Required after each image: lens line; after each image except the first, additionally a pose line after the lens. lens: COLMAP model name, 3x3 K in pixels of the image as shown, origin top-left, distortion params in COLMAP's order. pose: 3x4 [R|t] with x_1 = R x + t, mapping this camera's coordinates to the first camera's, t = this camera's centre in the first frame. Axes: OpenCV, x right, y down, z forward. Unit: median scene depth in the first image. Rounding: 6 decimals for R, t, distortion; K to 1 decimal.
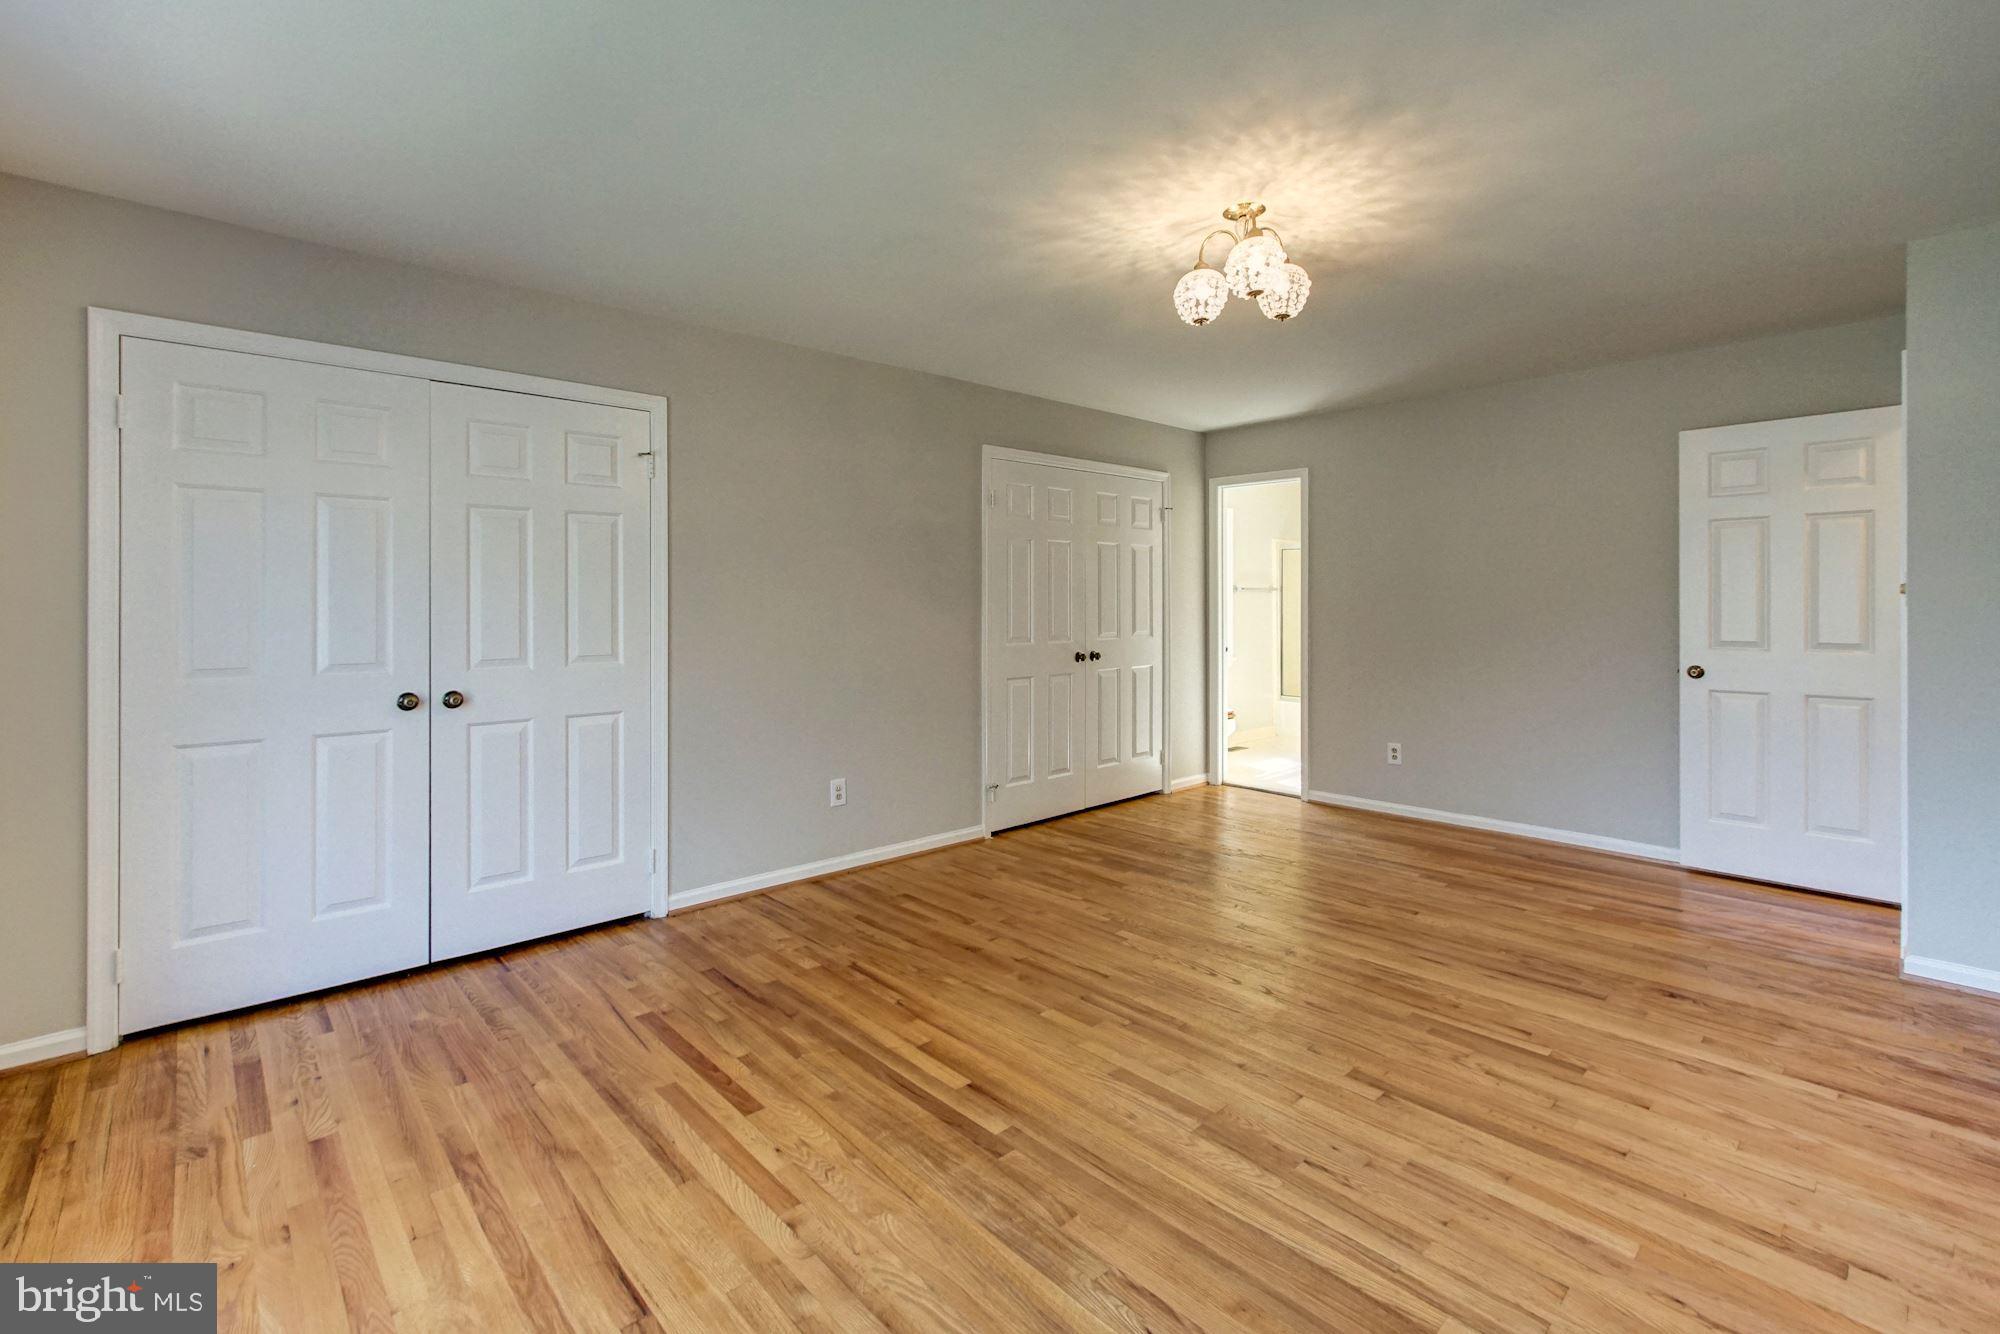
lens RADIAL K [[888.1, 0, 994.7], [0, 888.1, 600.7], [0, 0, 1]] dist [-0.007031, 0.000327]
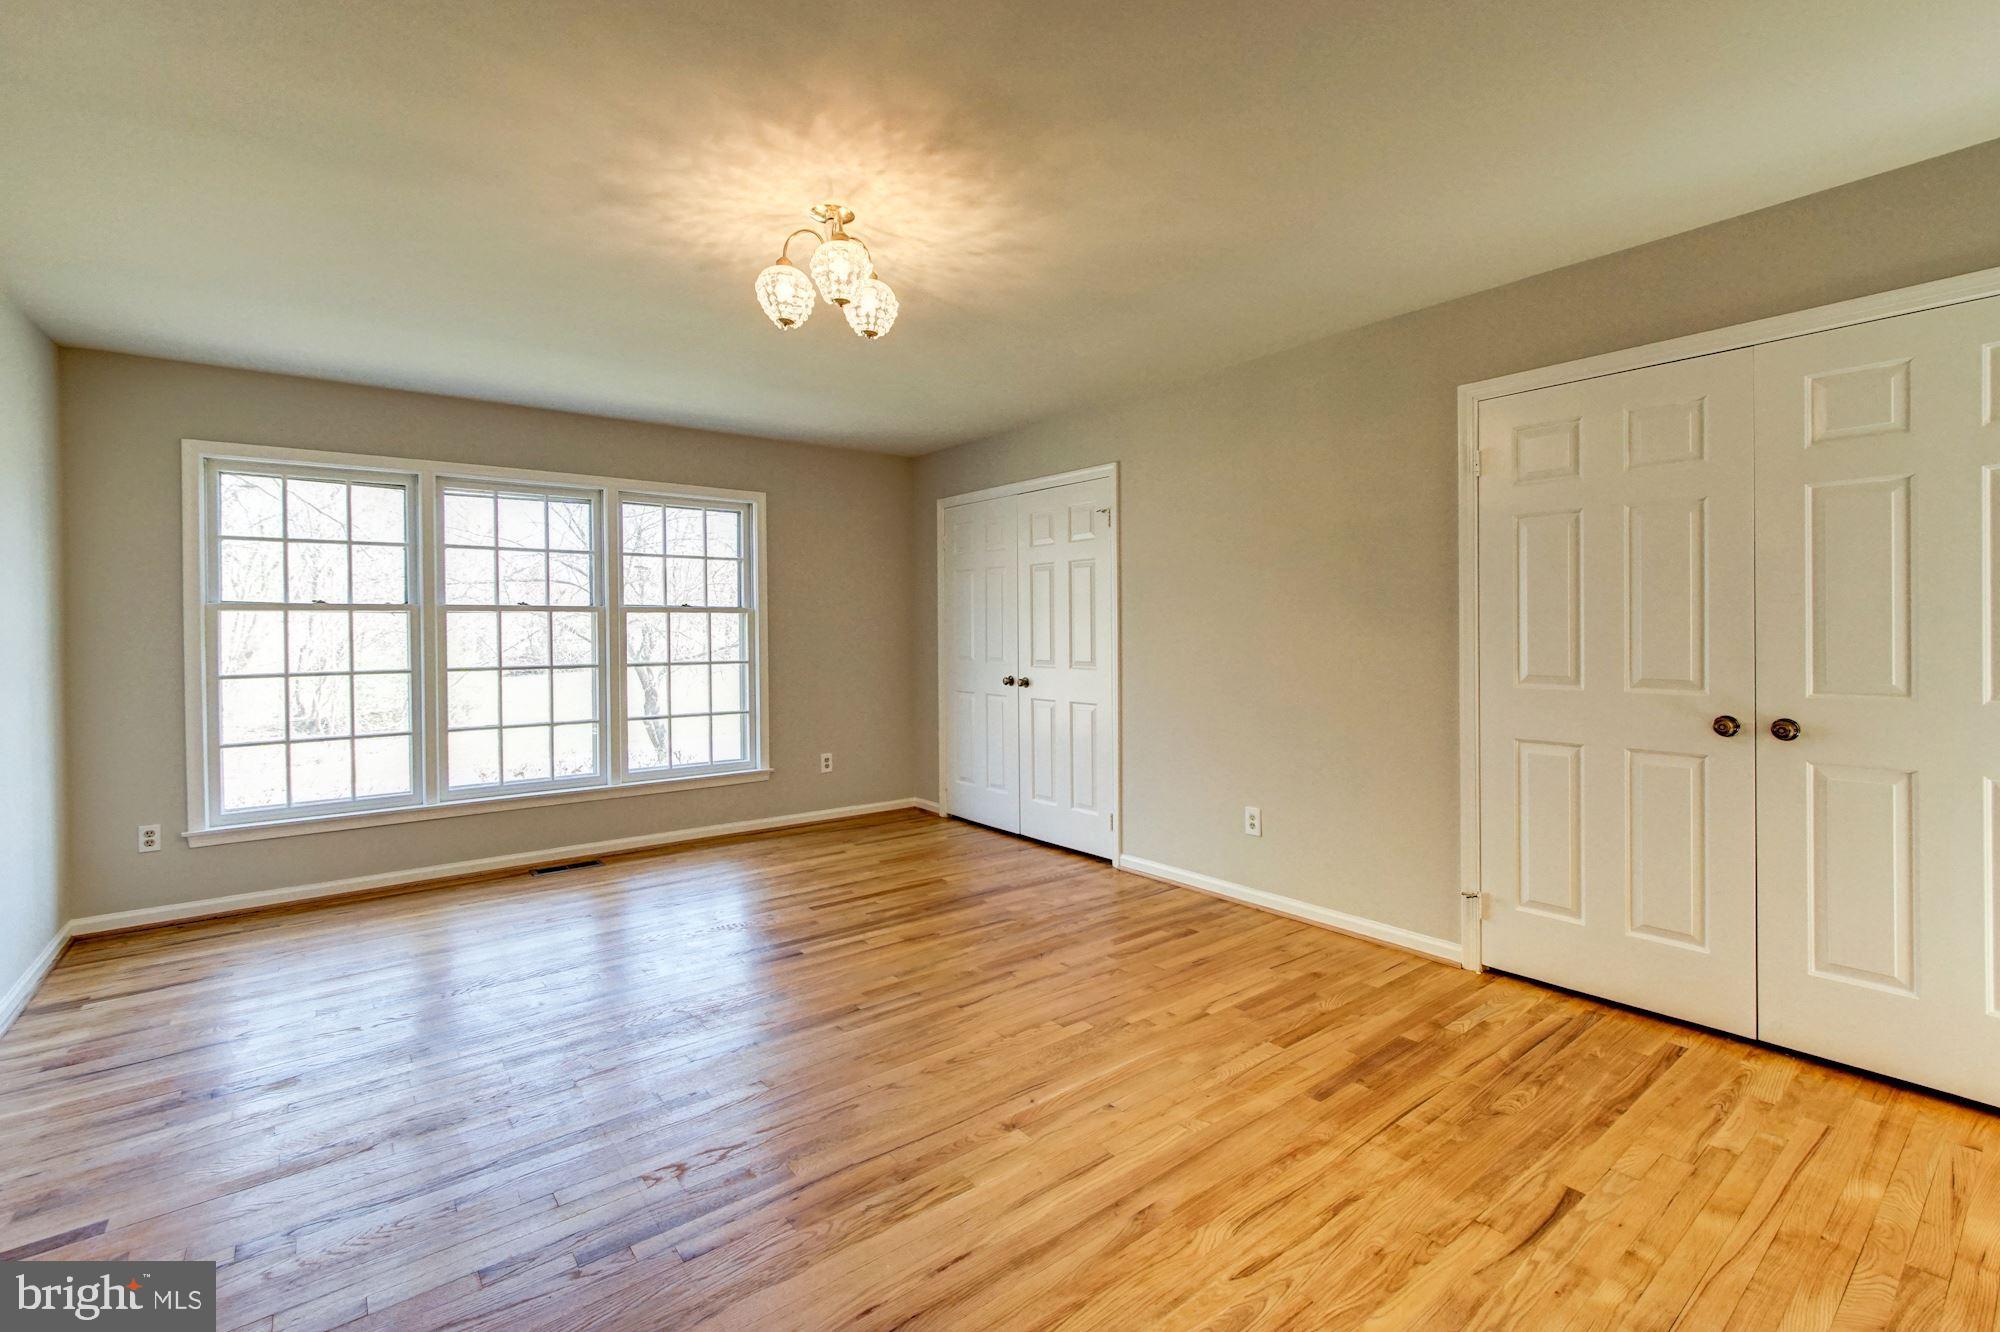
lens RADIAL K [[874.3, 0, 1007.5], [0, 874.3, 625.5], [0, 0, 1]] dist [-0.020954, -0.000062]
pose [[-0.070882, 0.000367, -0.997485, 1.038545], [0.010870, 0.999941, -0.000405, 0.005093], [0.997425, -0.010871, -0.070882, 1.082511]]
